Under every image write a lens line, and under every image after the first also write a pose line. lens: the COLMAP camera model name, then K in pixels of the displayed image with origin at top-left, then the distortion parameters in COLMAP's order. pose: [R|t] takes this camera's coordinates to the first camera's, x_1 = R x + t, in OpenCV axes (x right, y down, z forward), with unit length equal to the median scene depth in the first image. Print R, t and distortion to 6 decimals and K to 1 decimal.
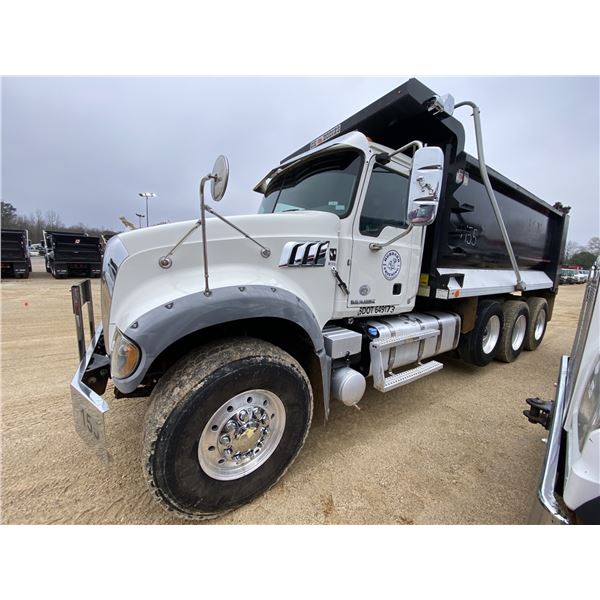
lens RADIAL K [[247.1, 0, 295.4], [0, 247.1, 305.4], [0, 0, 1]] dist [0.015276, 0.000096]
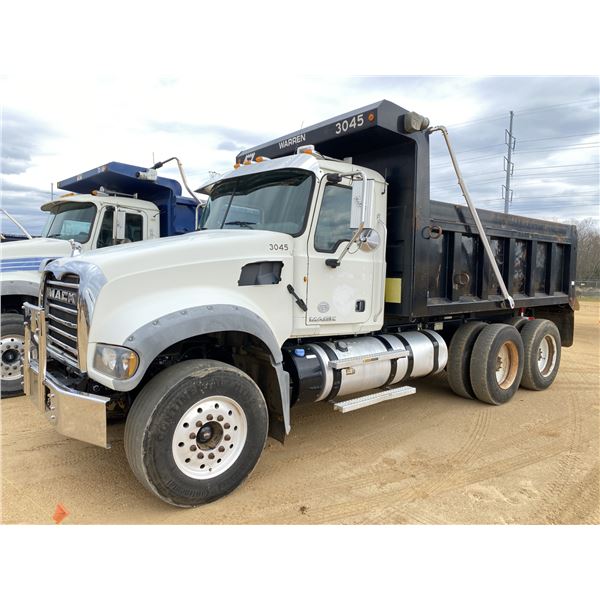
lens RADIAL K [[456.6, 0, 287.8], [0, 456.6, 294.7], [0, 0, 1]] dist [-0.051646, 0.003030]
pose [[0.993685, -0.023300, 0.109758, -0.051077], [0.034396, 0.994362, -0.100309, 0.062846], [-0.106802, 0.103451, 0.988884, -0.737095]]
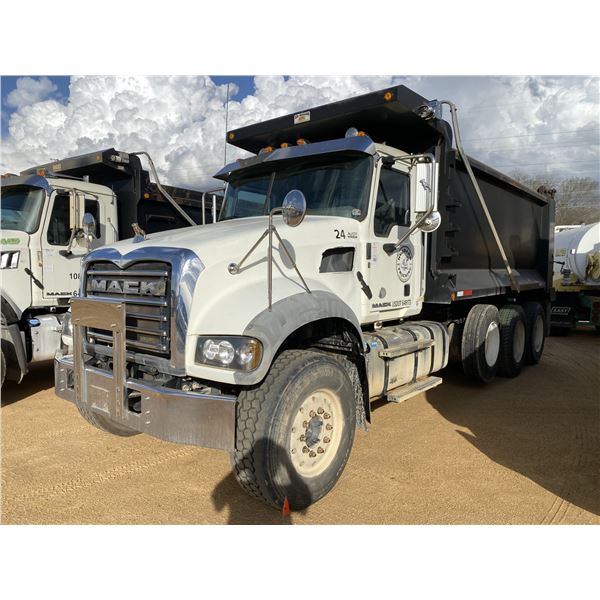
lens RADIAL K [[452.0, 0, 289.9], [0, 452.0, 299.5], [0, 0, 1]] dist [0.032337, 0.035344]
pose [[0.958247, -0.052165, 0.281142, -0.546466], [0.075266, 0.994561, -0.072002, 0.062236], [-0.275857, 0.090156, 0.956961, -0.560071]]
